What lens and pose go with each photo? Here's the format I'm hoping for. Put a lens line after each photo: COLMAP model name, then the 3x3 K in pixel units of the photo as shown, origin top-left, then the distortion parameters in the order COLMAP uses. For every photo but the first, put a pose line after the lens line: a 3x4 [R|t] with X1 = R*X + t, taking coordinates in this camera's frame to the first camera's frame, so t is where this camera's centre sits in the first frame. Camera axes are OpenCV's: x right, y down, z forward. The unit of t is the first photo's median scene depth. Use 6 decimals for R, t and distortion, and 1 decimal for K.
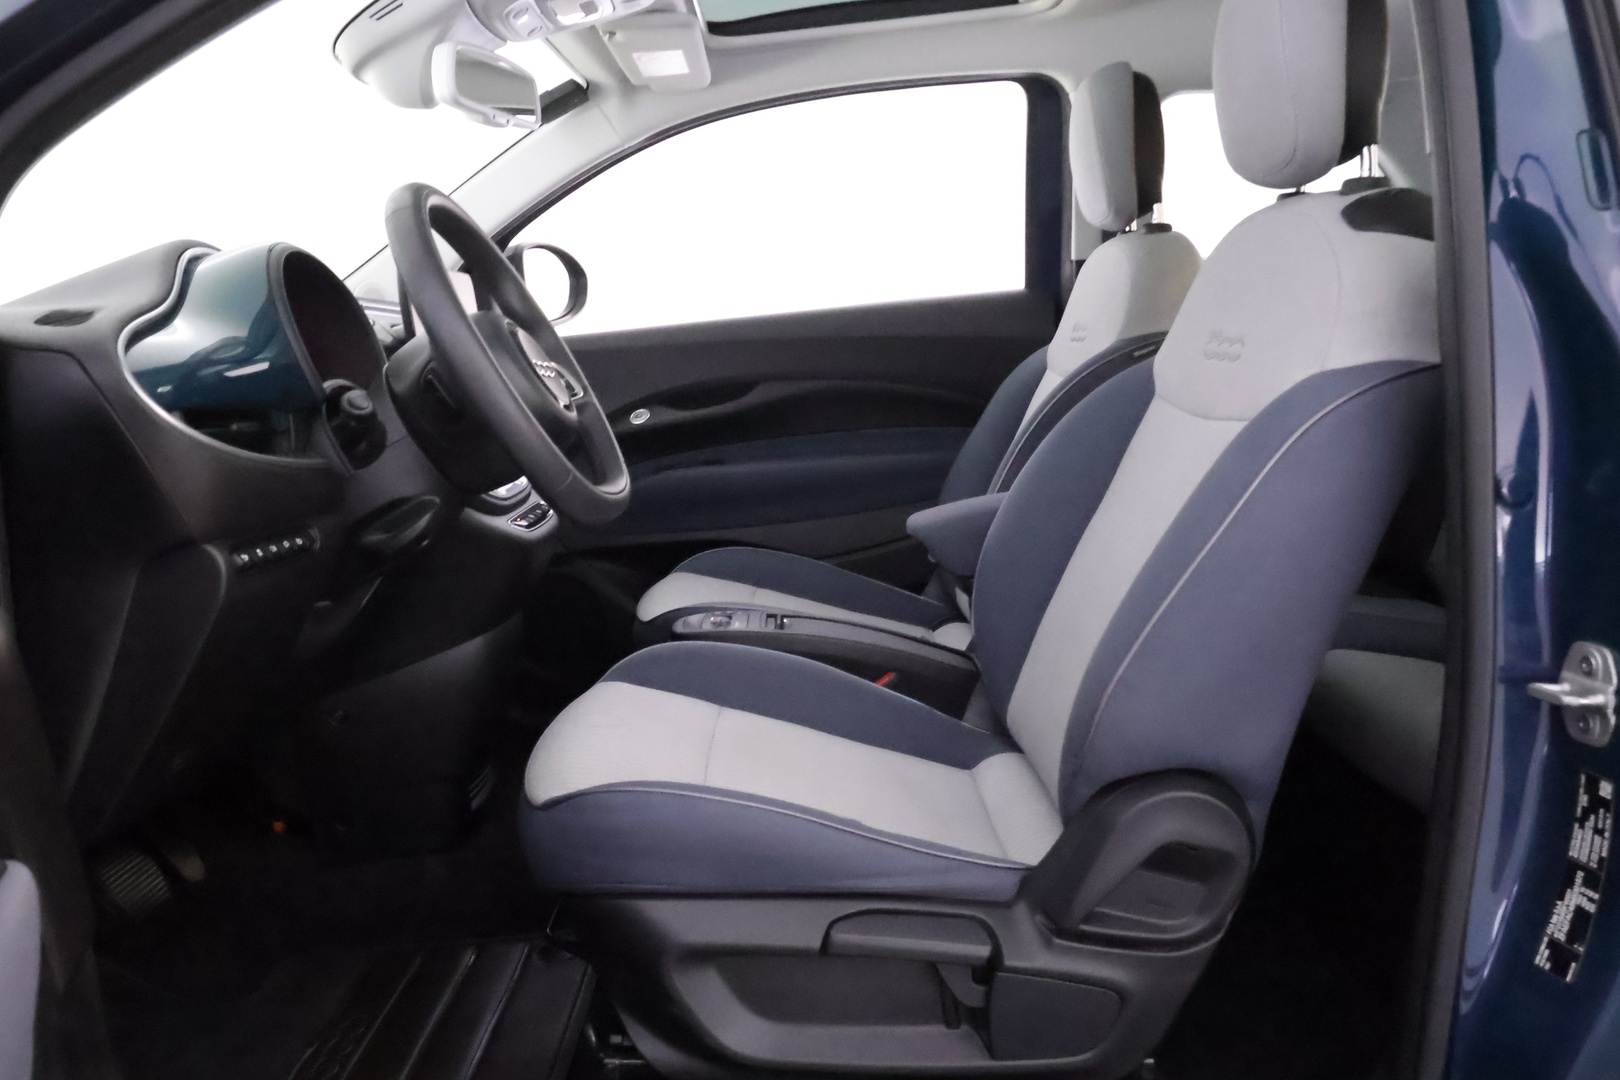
lens RADIAL K [[1326.8, 0, 810.0], [0, 1326.8, 540.0], [0, 0, 1]] dist [0.041565, 0.083781]
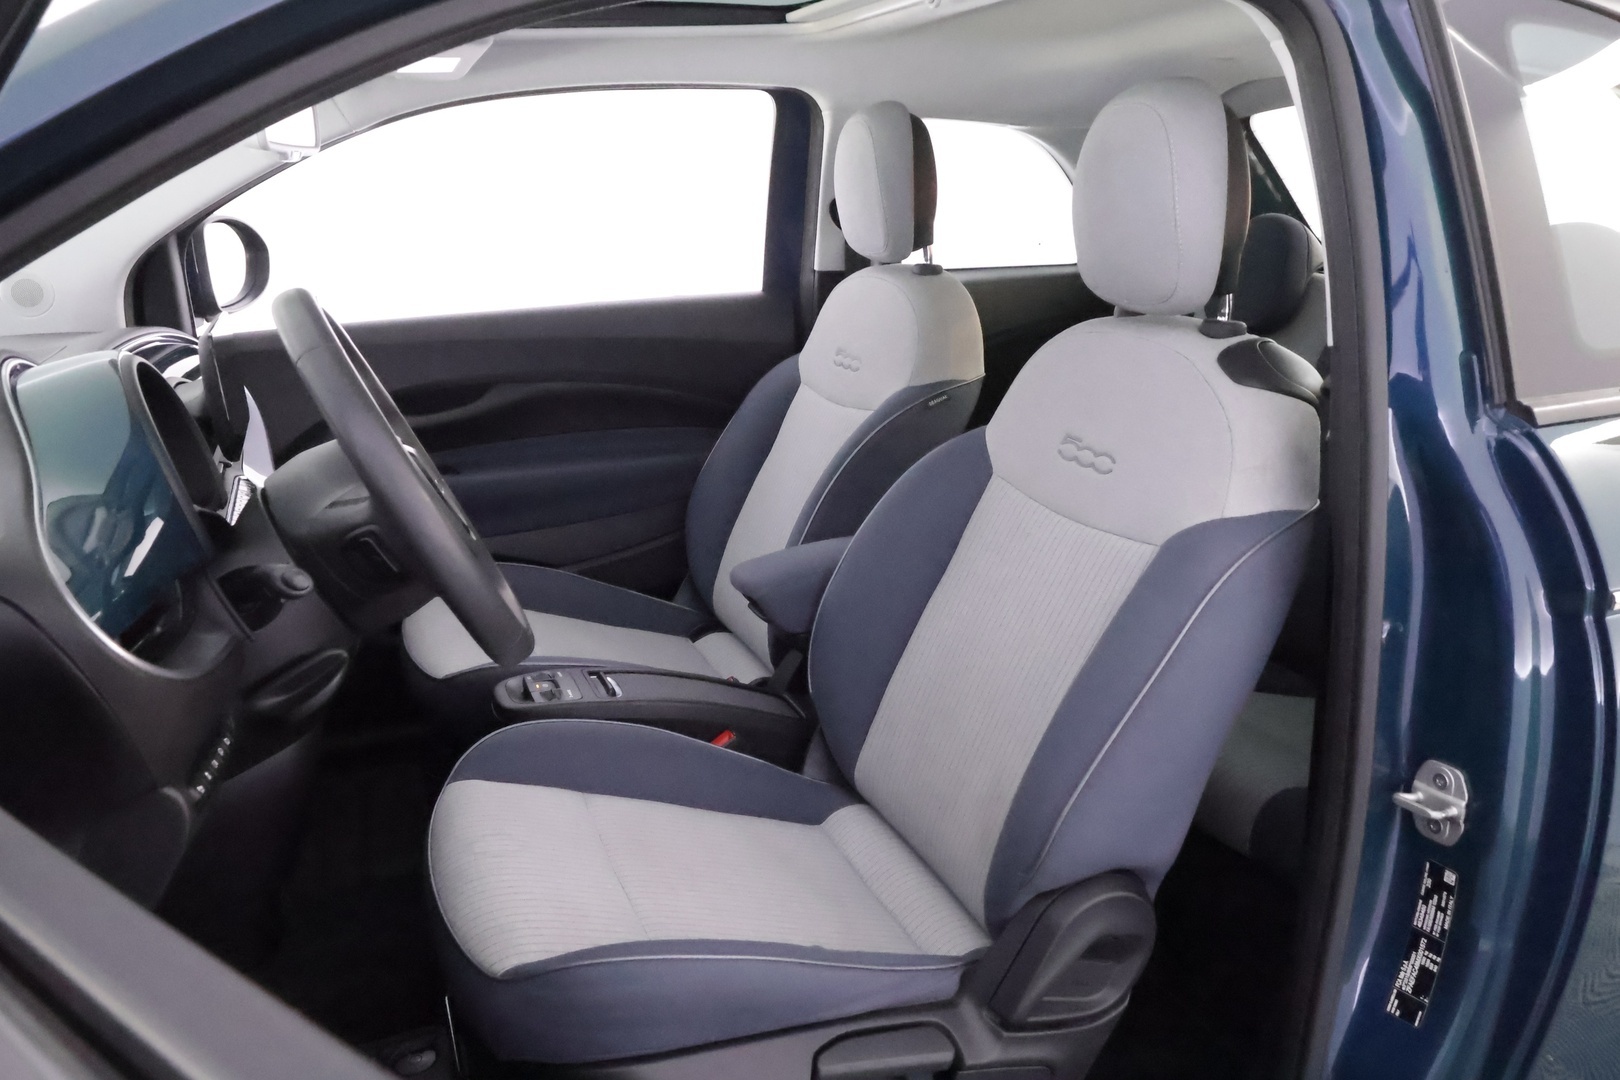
lens RADIAL K [[1326.8, 0, 810.0], [0, 1326.8, 540.0], [0, 0, 1]] dist [0.041565, 0.083781]
pose [[0.936503, -0.045030, 0.347755, -0.356357], [0.007044, 0.993936, 0.109734, -0.245156], [-0.350588, -0.100317, 0.931142, 0.069675]]
